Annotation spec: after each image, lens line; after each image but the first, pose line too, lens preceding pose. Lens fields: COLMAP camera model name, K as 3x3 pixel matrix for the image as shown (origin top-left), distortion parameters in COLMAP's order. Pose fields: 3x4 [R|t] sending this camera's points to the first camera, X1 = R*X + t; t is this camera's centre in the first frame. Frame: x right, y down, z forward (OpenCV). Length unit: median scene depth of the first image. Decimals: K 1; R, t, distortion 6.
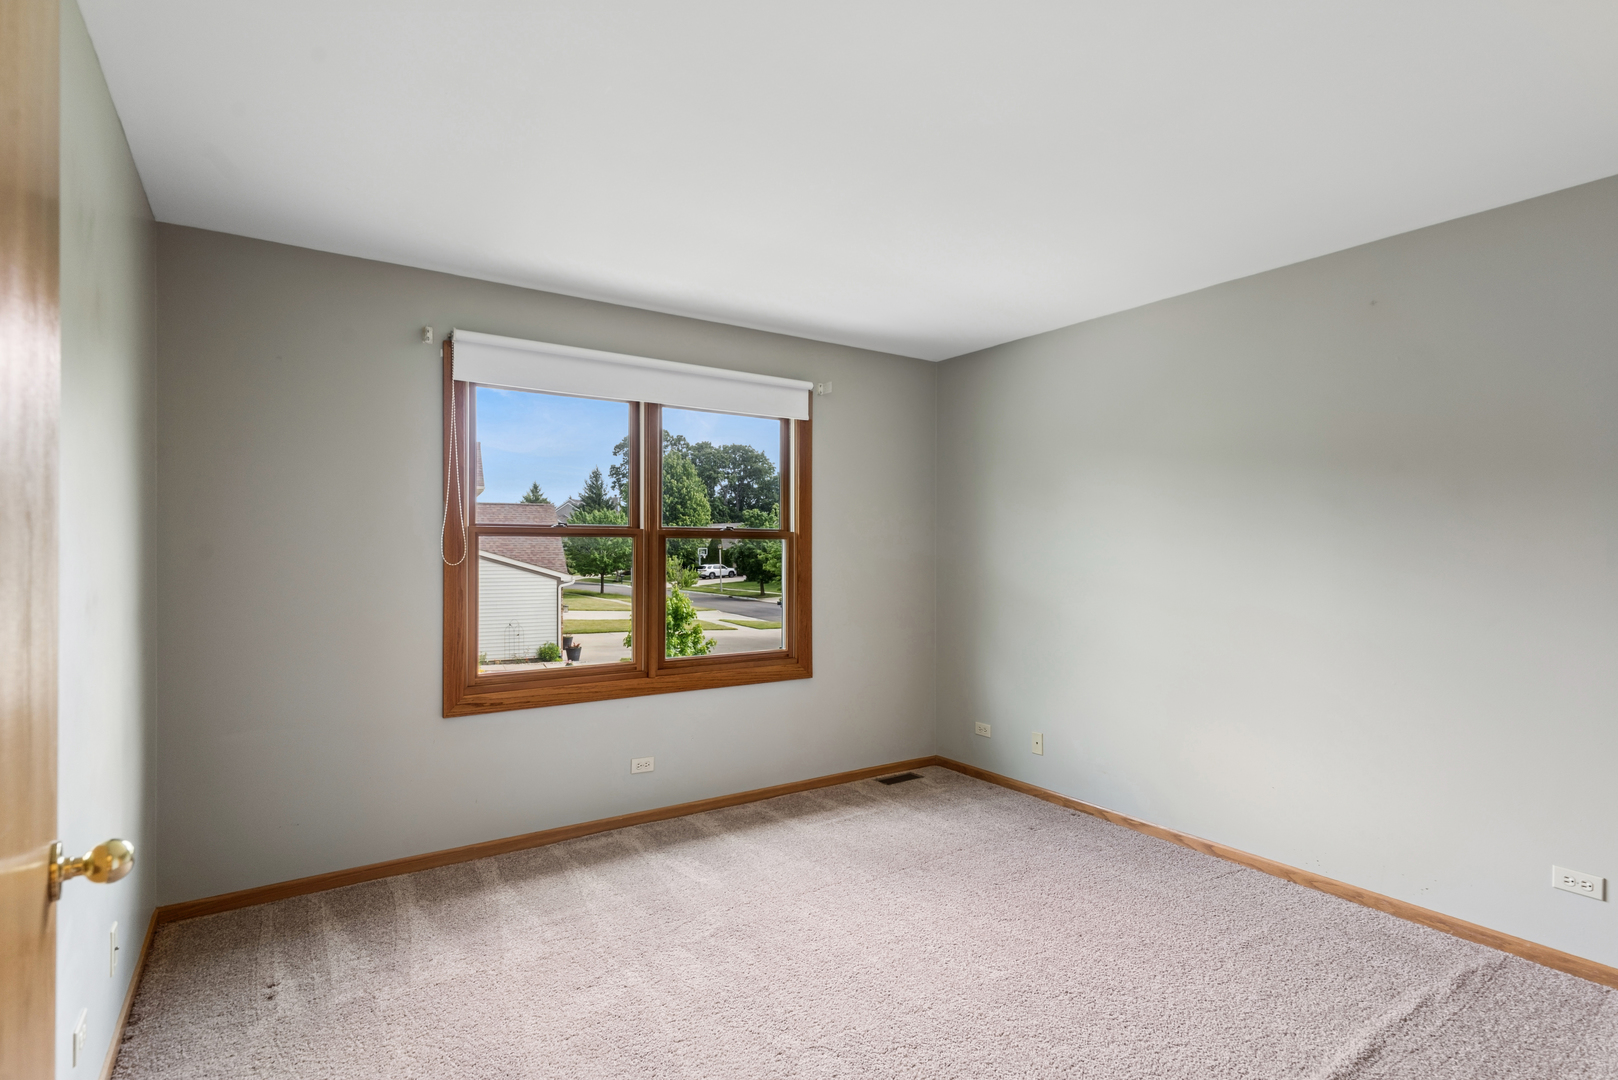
lens RADIAL K [[818.5, 0, 812.3], [0, 818.5, 551.0], [0, 0, 1]] dist [-0.000239, 0.000809]
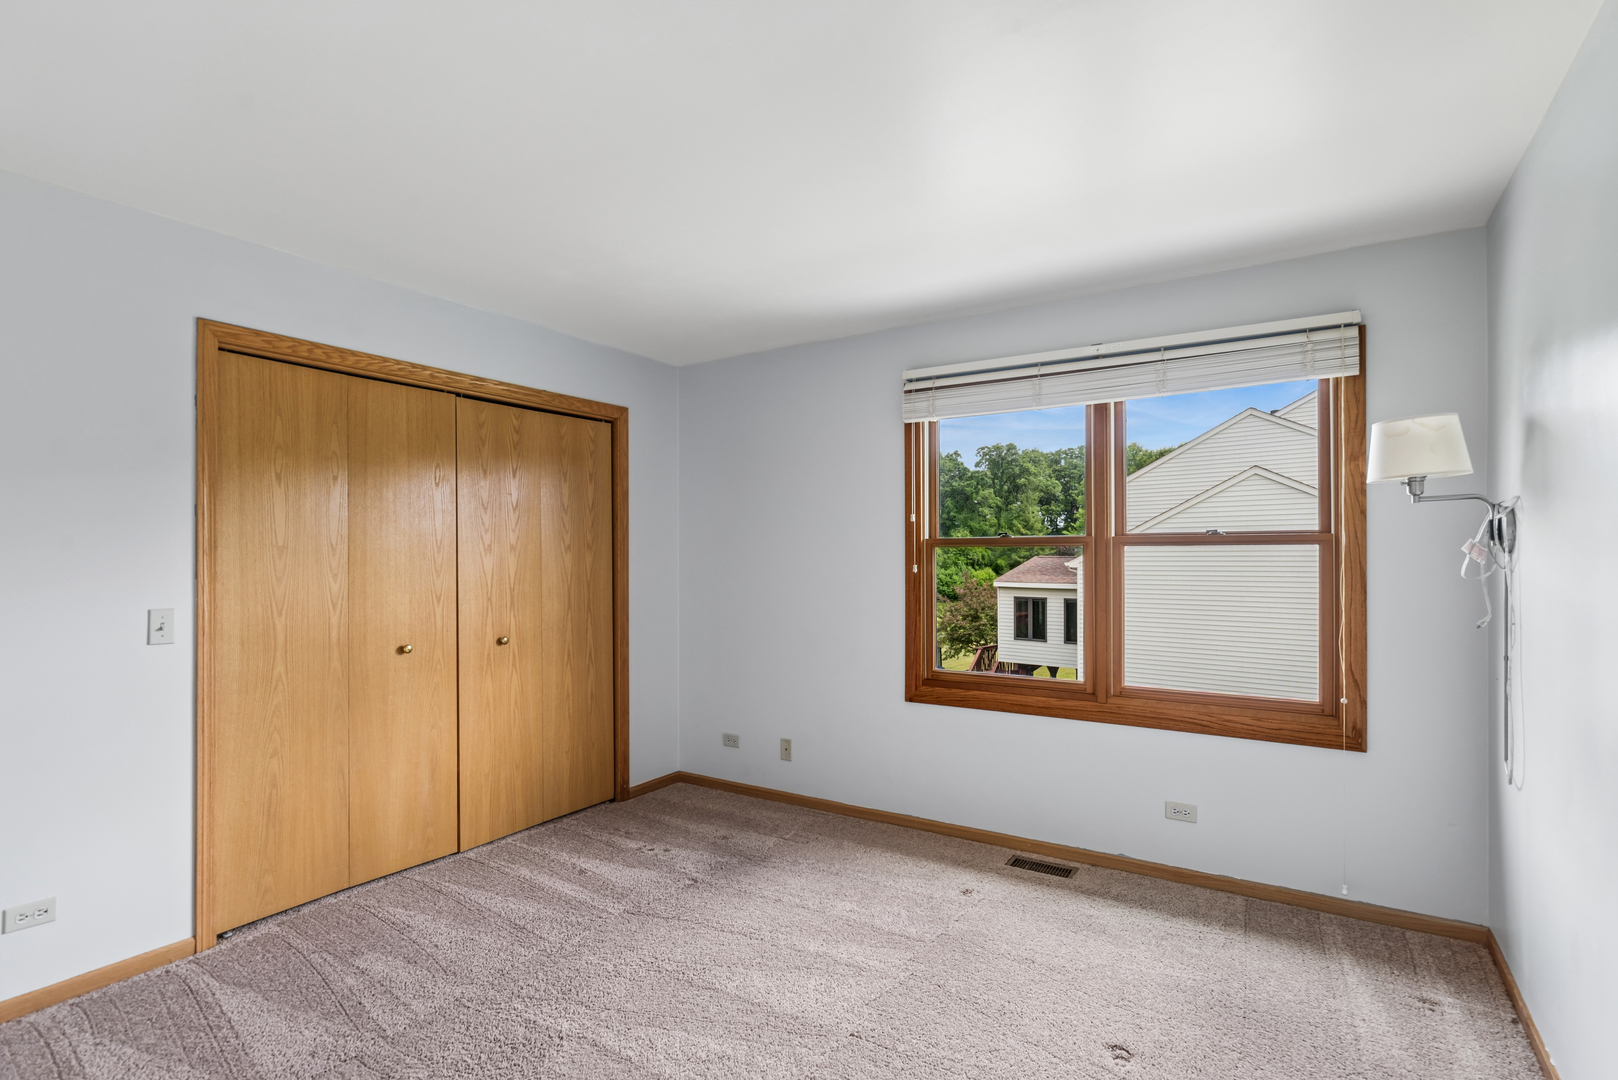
lens RADIAL K [[818.5, 0, 809.5], [0, 818.5, 537.0], [0, 0, 1]] dist [-0.000239, 0.000809]
pose [[0.392607, -0.017211, -0.919545, 0.590943], [-0.006317, 0.999751, -0.021410, -0.009324], [0.919685, 0.014214, 0.392400, 0.401349]]
